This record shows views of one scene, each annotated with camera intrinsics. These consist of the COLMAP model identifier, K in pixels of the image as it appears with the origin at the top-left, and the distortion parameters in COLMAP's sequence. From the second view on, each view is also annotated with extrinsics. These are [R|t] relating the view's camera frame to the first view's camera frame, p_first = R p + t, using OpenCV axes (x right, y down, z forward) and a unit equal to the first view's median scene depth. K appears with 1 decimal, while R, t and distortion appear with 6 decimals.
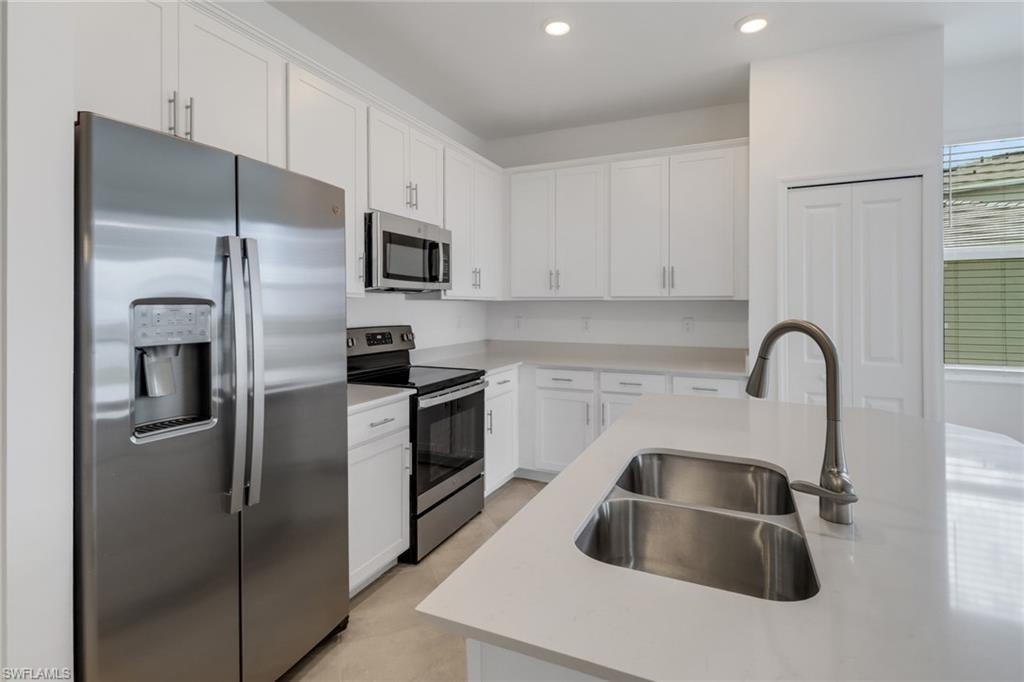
lens RADIAL K [[496.1, 0, 511.1], [0, 496.1, 304.9], [0, 0, 1]] dist [0.001500, 0.000094]
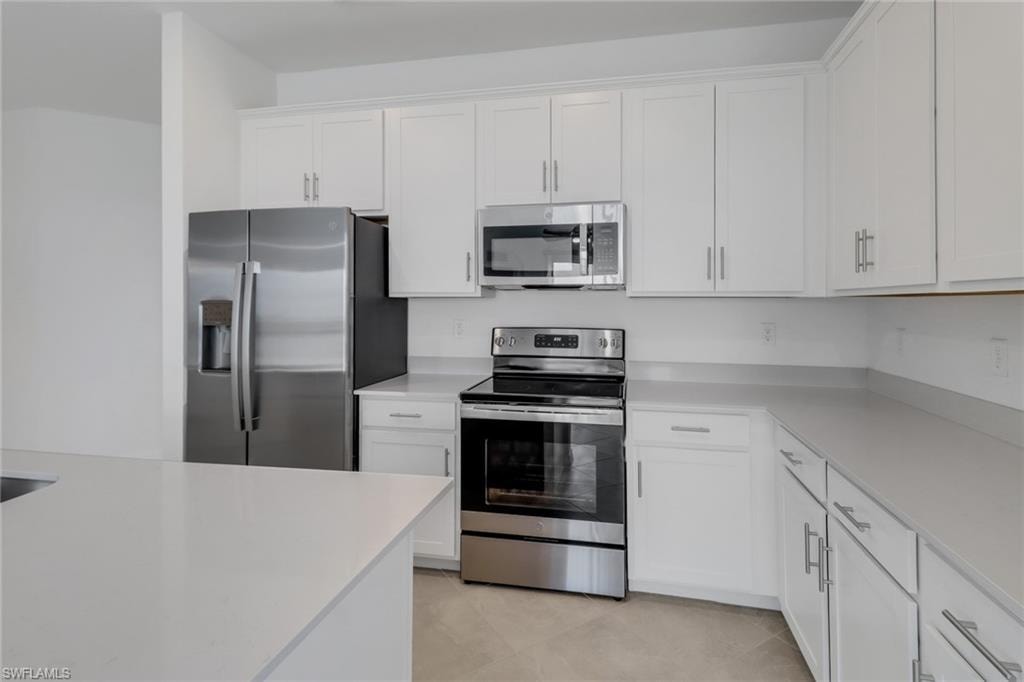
lens RADIAL K [[499.1, 0, 527.1], [0, 499.1, 307.9], [0, 0, 1]] dist [0.021407, -0.016083]
pose [[0.230849, 0.007593, -0.972960, 0.614074], [-0.001454, 0.999971, 0.007458, 0.000663], [0.972989, -0.000307, 0.230853, 0.738294]]
